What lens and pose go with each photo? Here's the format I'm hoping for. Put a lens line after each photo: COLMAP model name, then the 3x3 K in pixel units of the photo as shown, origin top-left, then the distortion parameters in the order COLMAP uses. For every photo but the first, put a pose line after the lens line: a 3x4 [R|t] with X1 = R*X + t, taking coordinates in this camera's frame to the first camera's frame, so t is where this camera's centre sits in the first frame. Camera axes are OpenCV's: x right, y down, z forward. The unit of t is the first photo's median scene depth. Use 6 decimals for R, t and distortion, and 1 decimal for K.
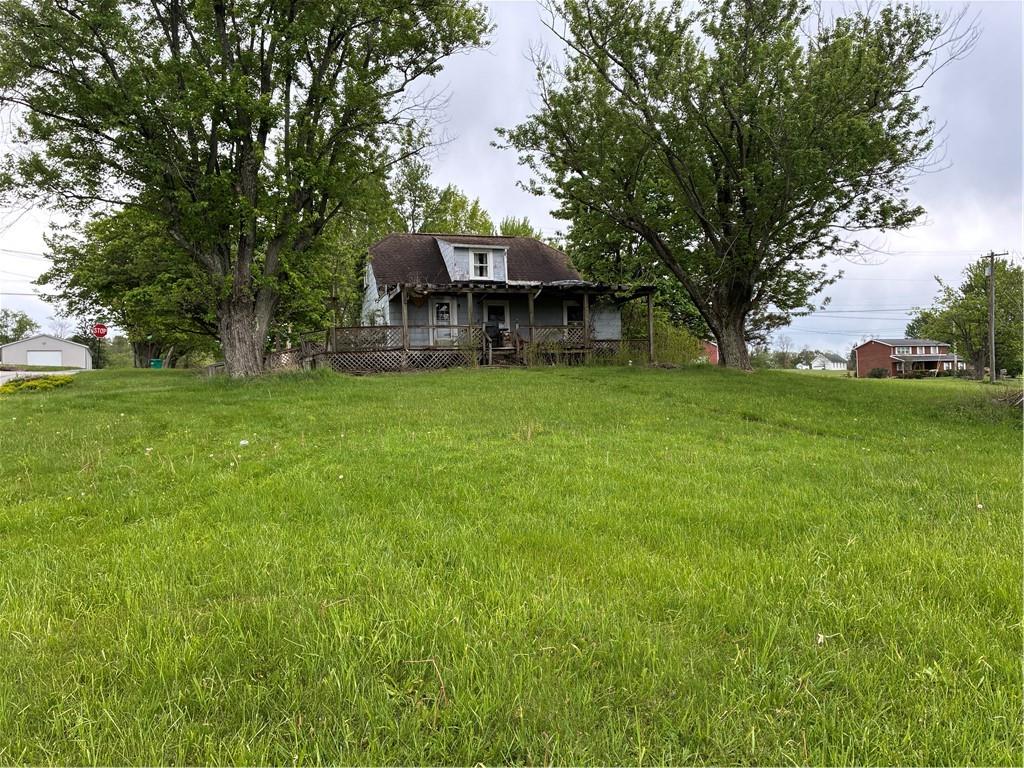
lens RADIAL K [[770.9, 0, 508.6], [0, 770.9, 366.2], [0, 0, 1]] dist [0.049061, -0.056586]
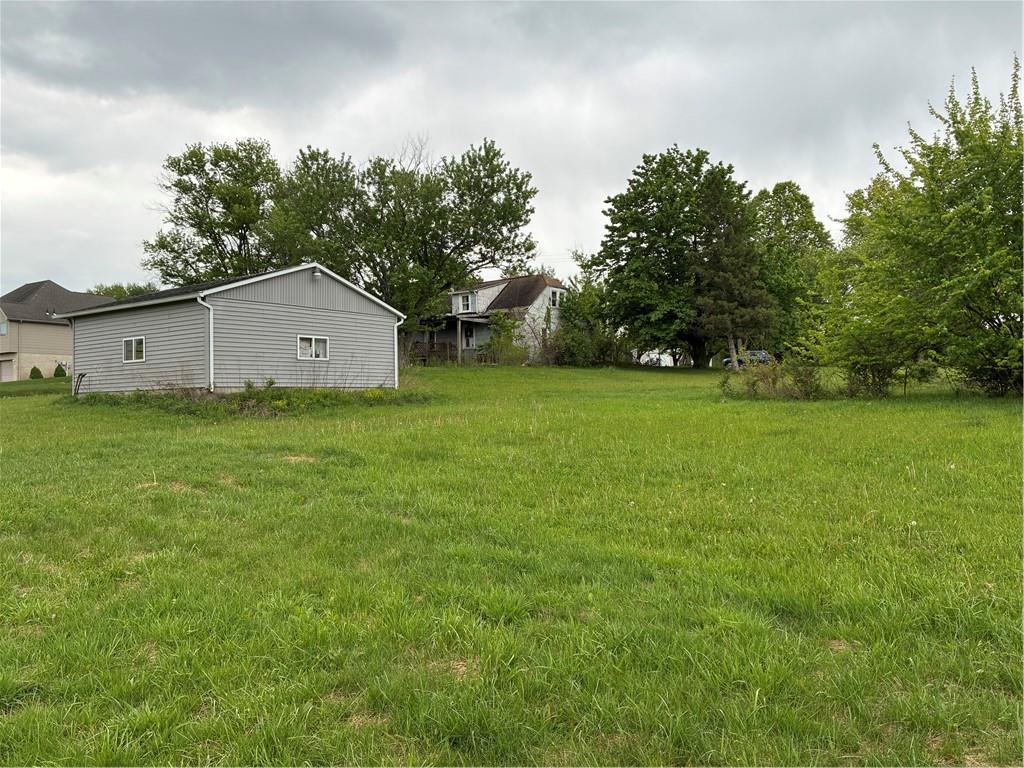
lens RADIAL K [[770.9, 0, 510.0], [0, 770.9, 377.4], [0, 0, 1]] dist [0.049061, -0.056586]
pose [[0.569884, -0.005874, -0.821704, 1.750192], [0.023274, 0.999689, 0.008995, 0.012714], [0.821396, -0.024250, 0.569843, 0.218601]]
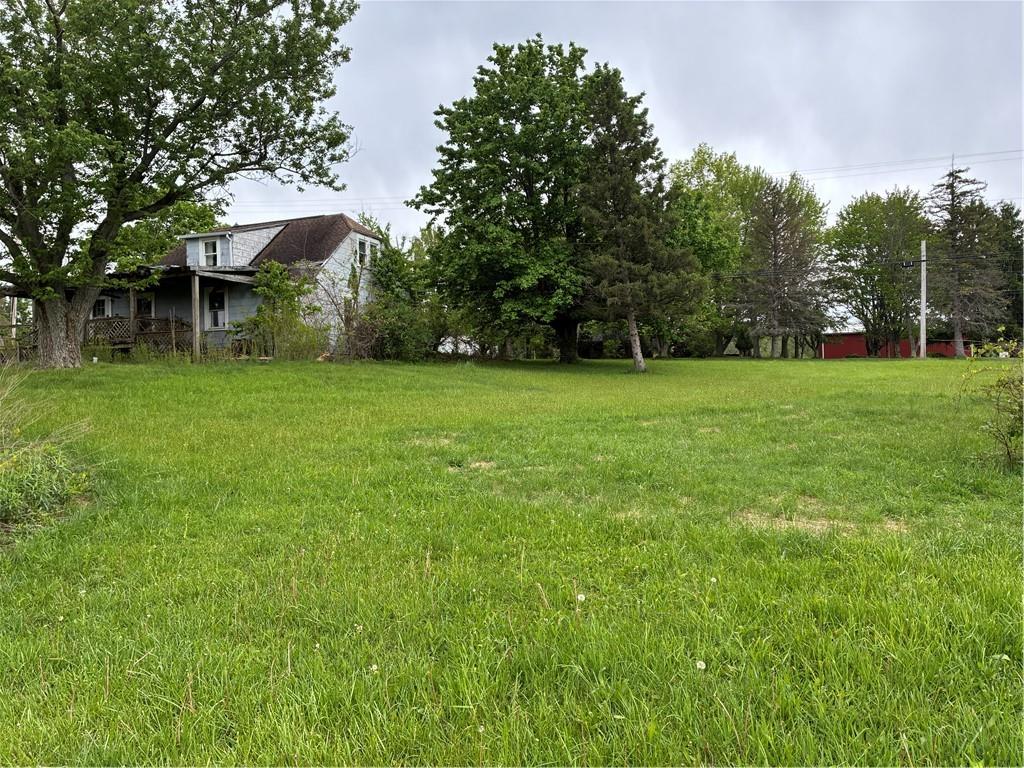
lens RADIAL K [[770.9, 0, 509.9], [0, 770.9, 373.8], [0, 0, 1]] dist [0.049061, -0.056586]
pose [[0.786566, -0.002552, -0.617501, 1.107358], [0.023425, 0.999395, 0.025709, -0.000720], [0.617062, -0.034687, 0.786150, 0.627529]]
